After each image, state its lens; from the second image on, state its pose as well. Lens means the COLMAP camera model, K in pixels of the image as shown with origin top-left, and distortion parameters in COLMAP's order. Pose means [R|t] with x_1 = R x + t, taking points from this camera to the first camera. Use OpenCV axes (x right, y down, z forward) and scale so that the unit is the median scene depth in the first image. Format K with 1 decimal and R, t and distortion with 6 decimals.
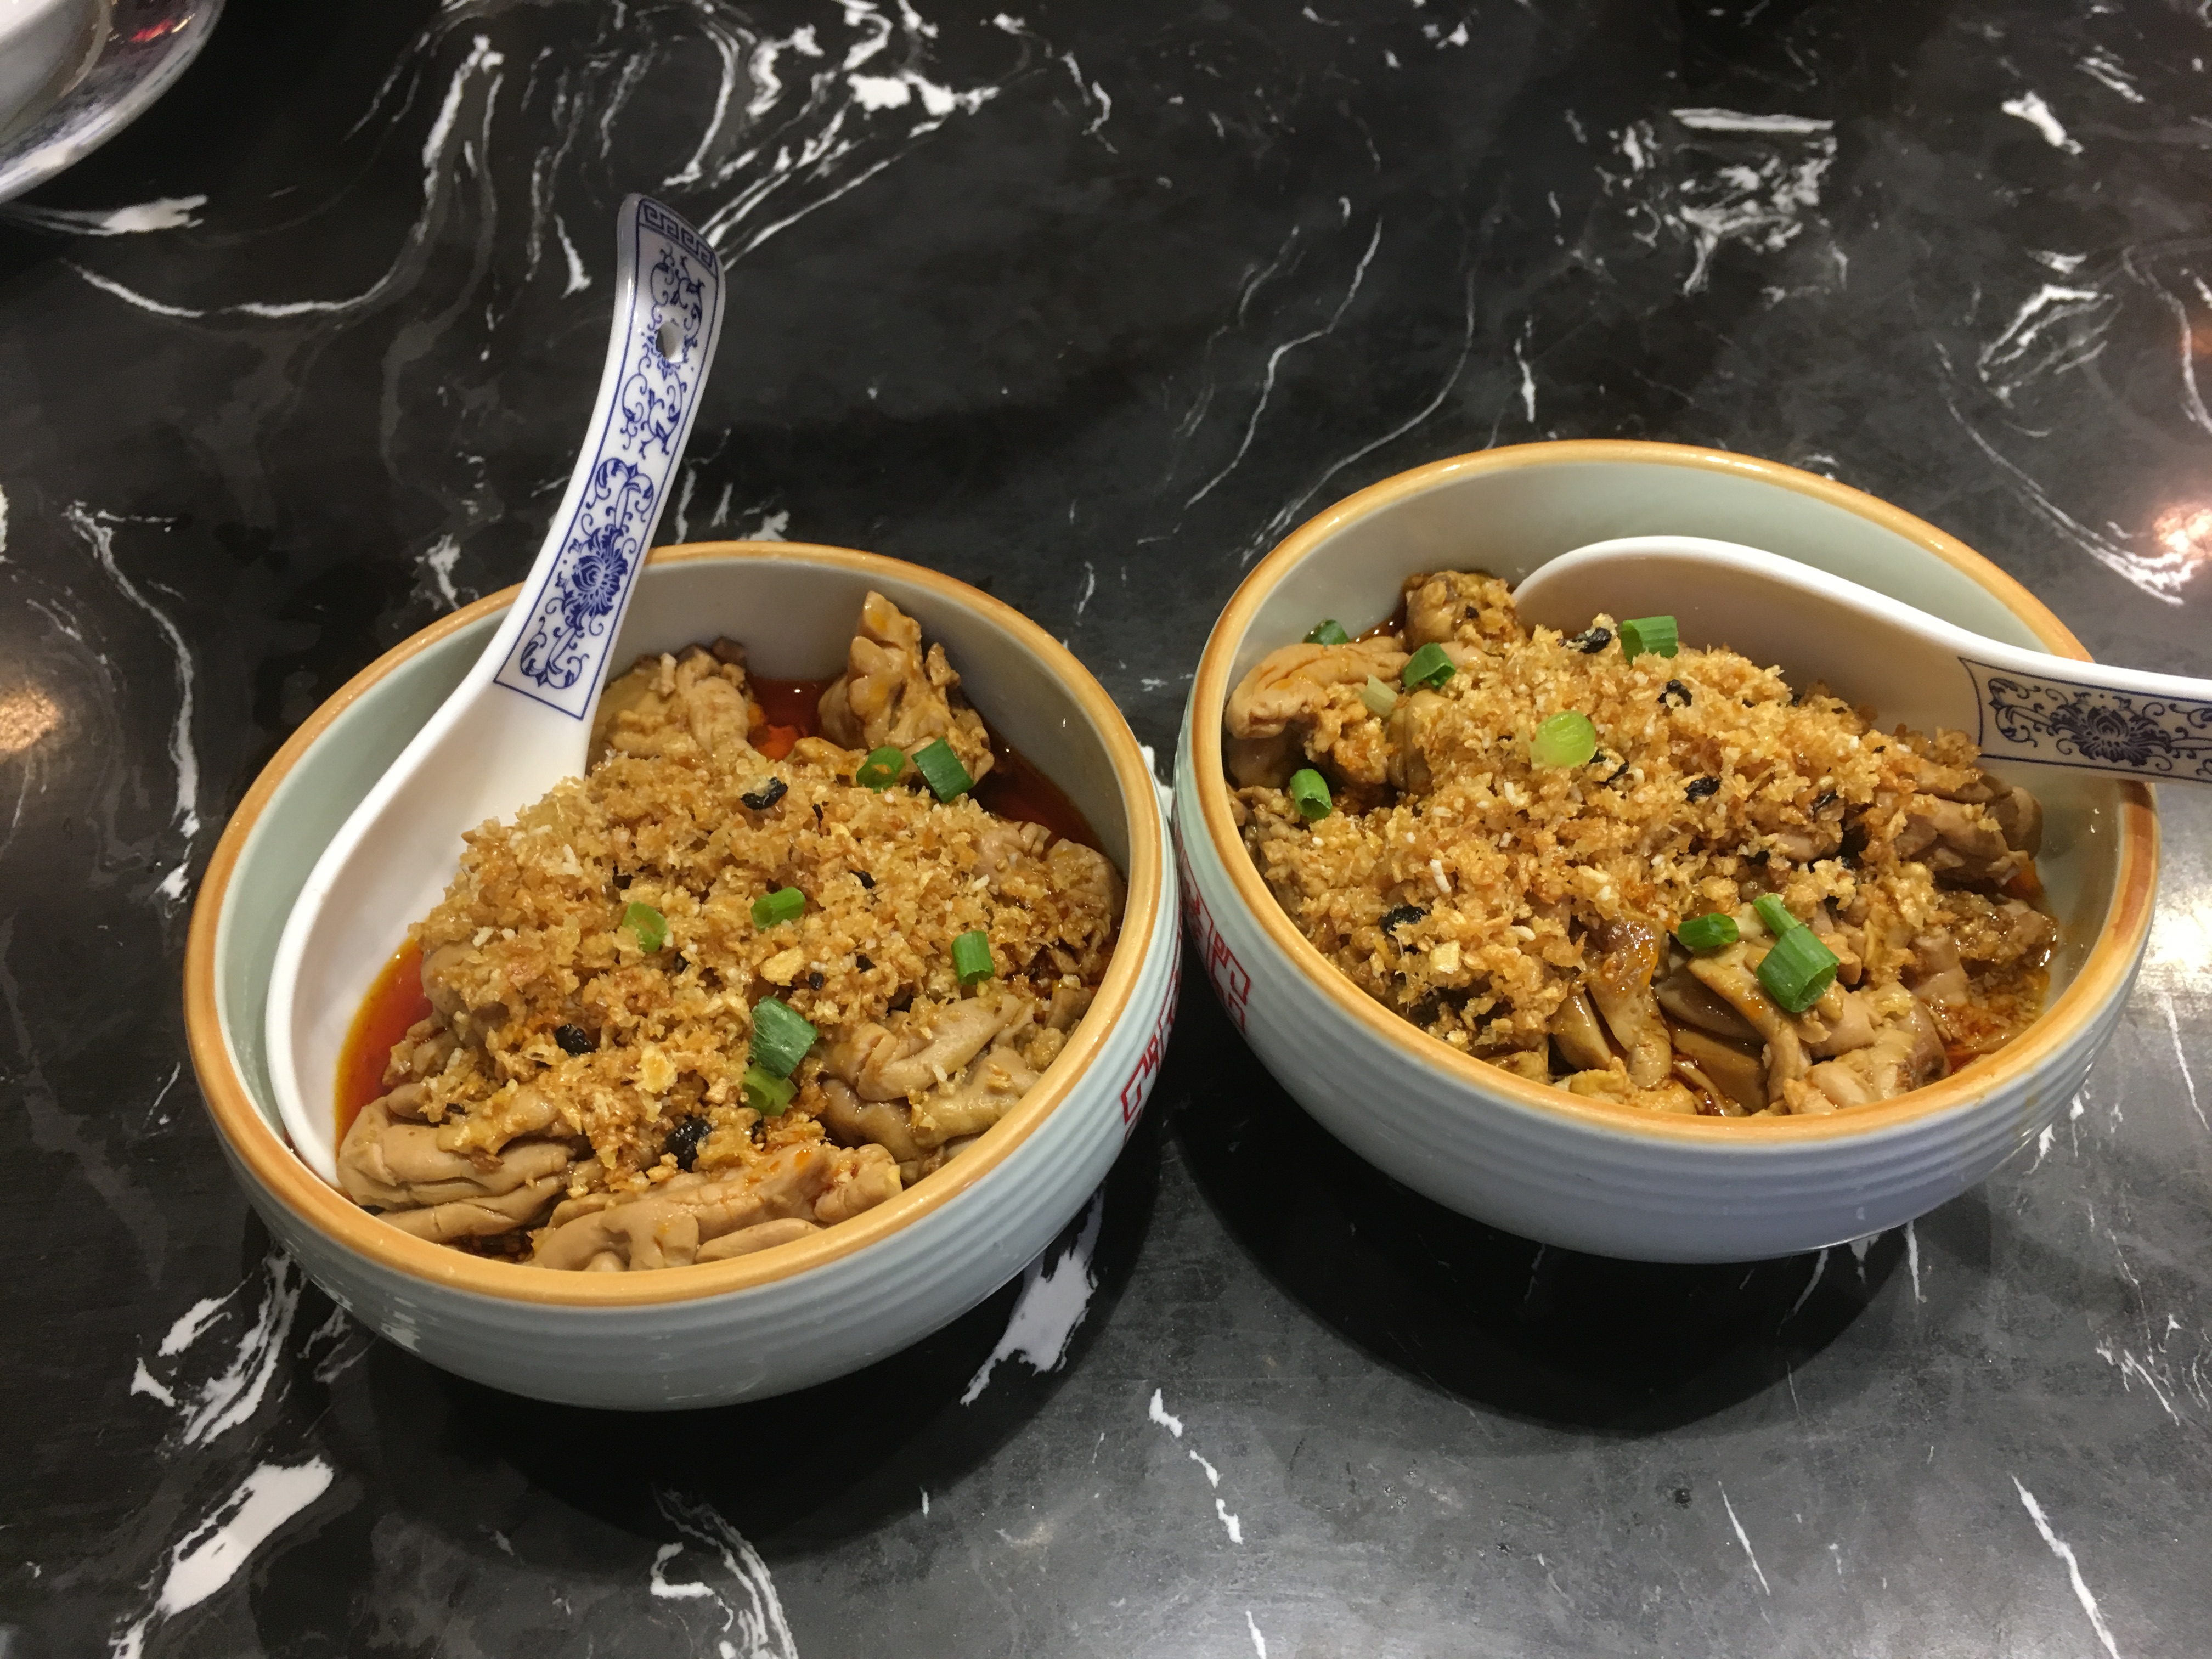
lens RADIAL K [[1899.8, 0, 1106.0], [0, 1899.8, 829.5], [0, 0, 1]] dist [0.122157, 0.001296]
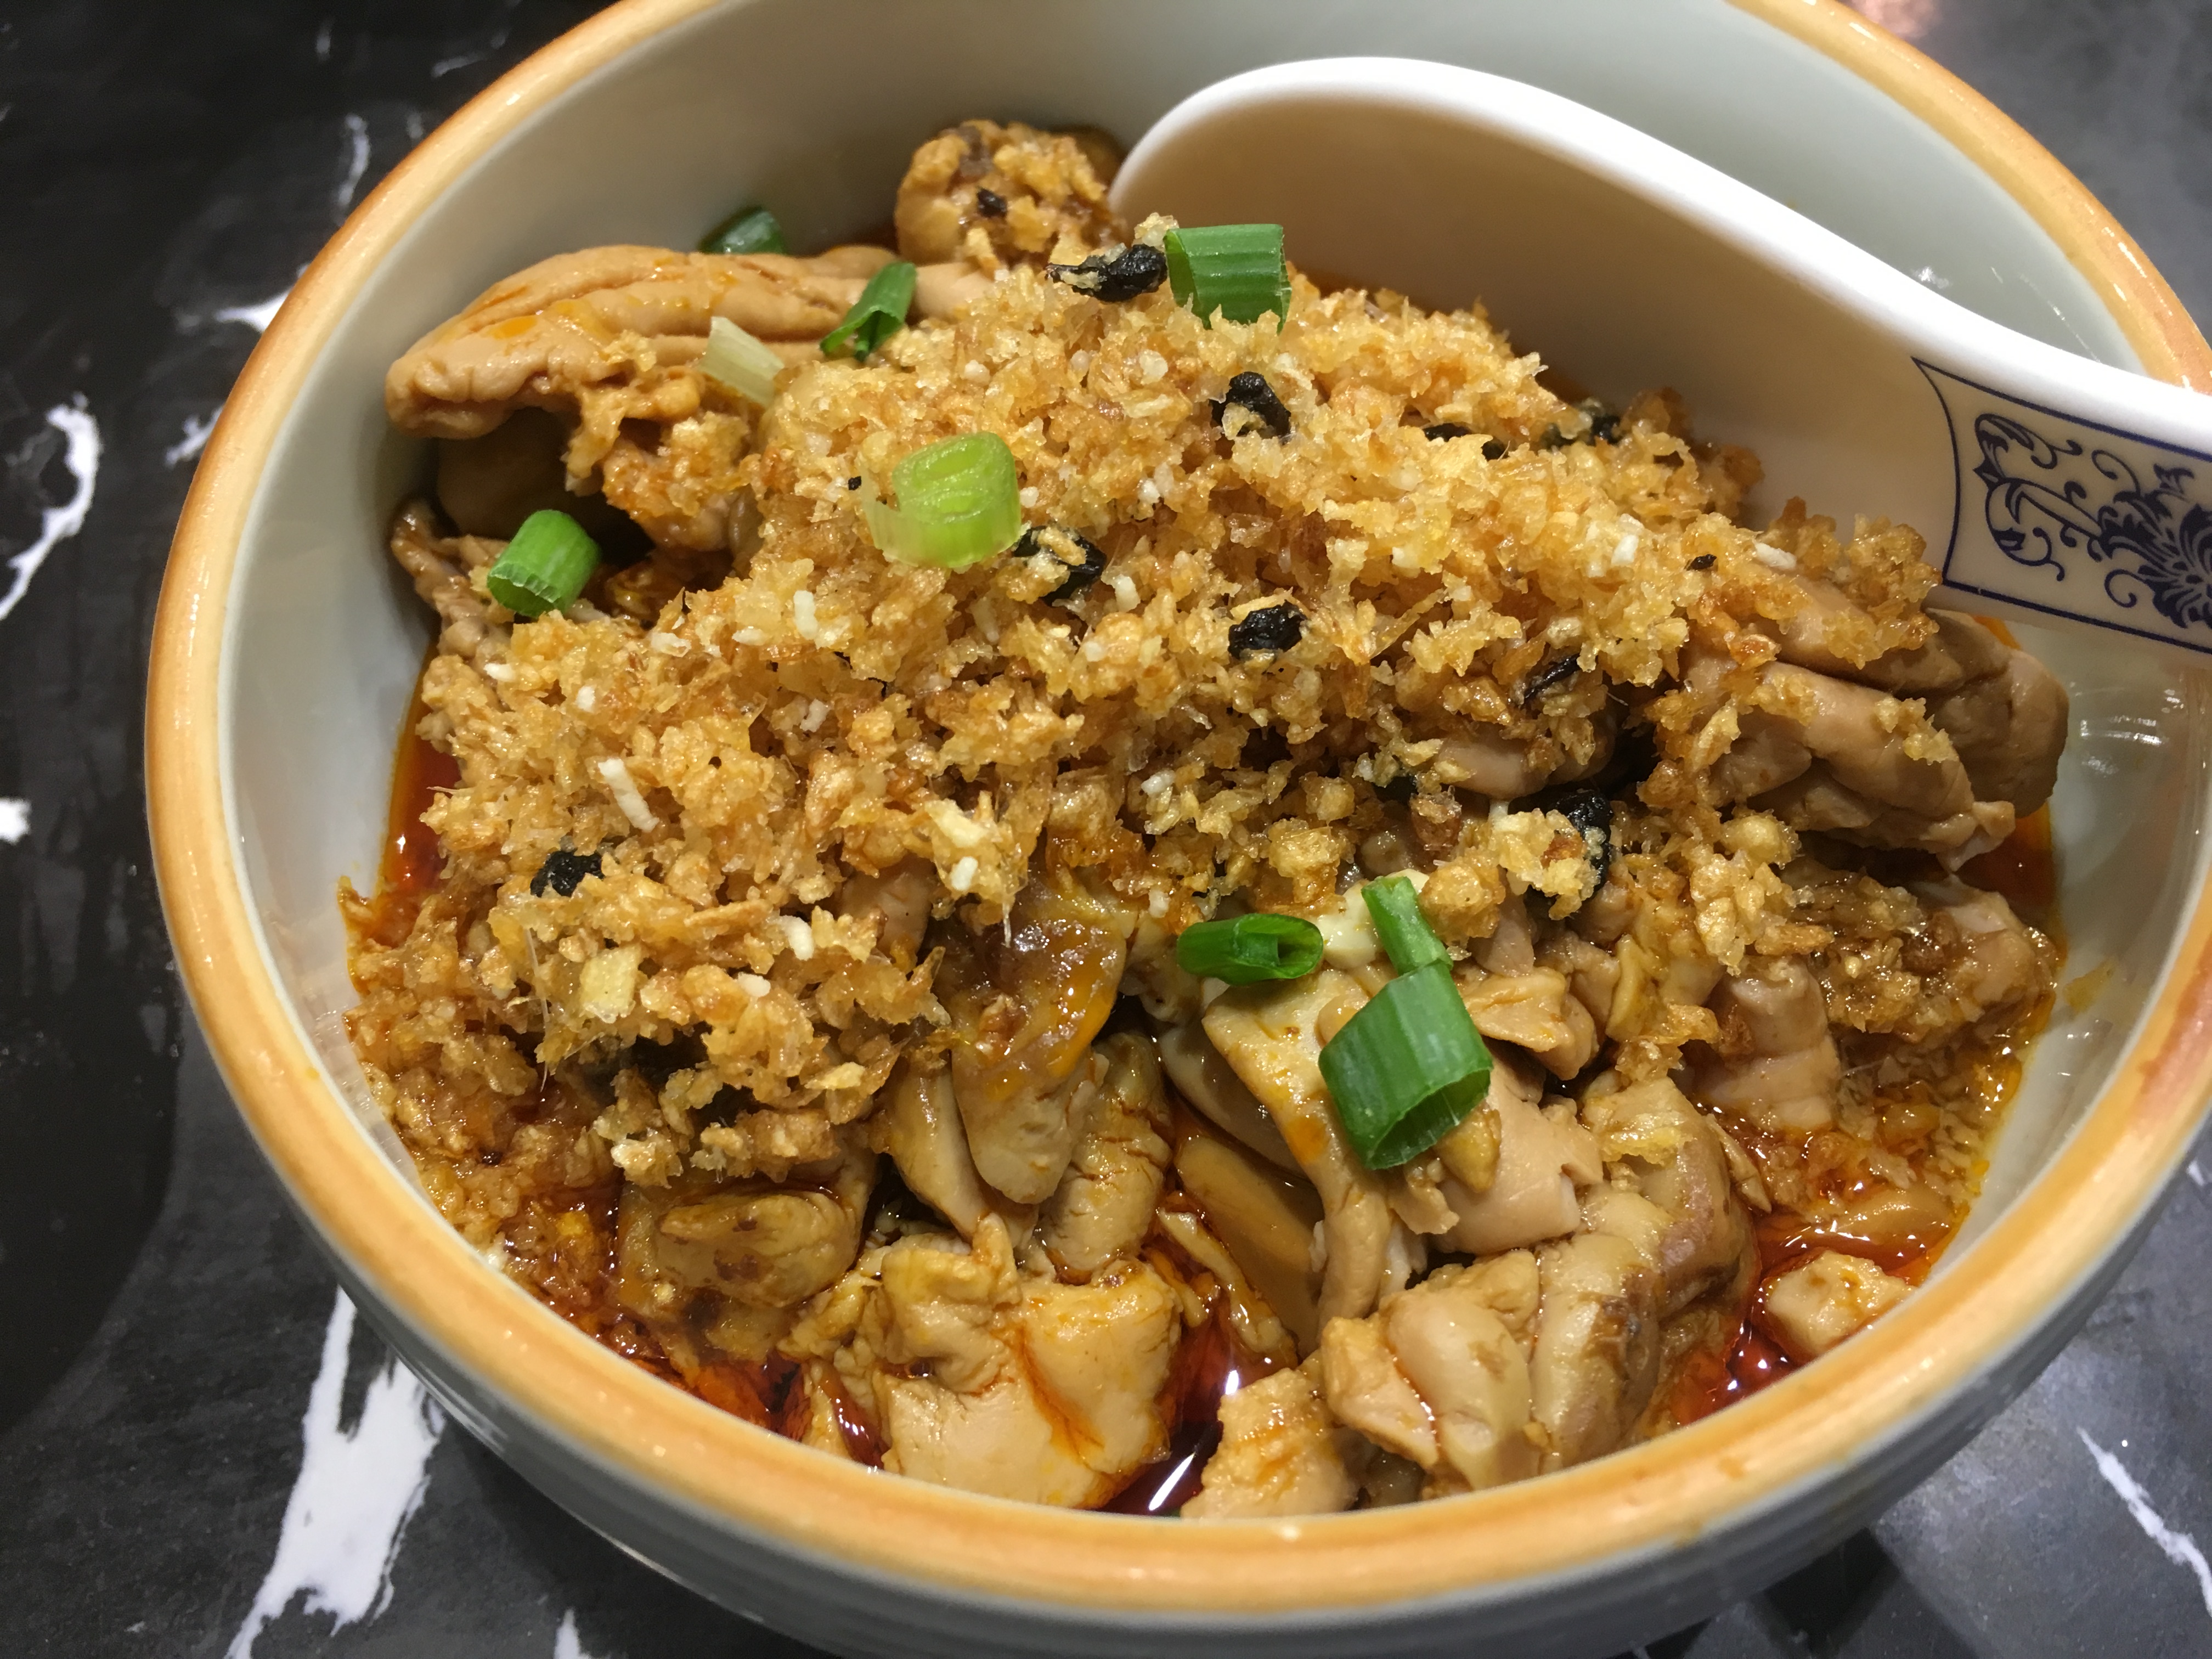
lens RADIAL K [[1861.5, 0, 1104.6], [0, 1861.5, 776.9], [0, 0, 1]] dist [0.052513, 0.001415]
pose [[0.991733, 0.080881, -0.099616, 0.313952], [-0.063121, 0.983410, 0.170061, -0.057907], [0.111718, -0.162367, 0.980386, 0.563658]]
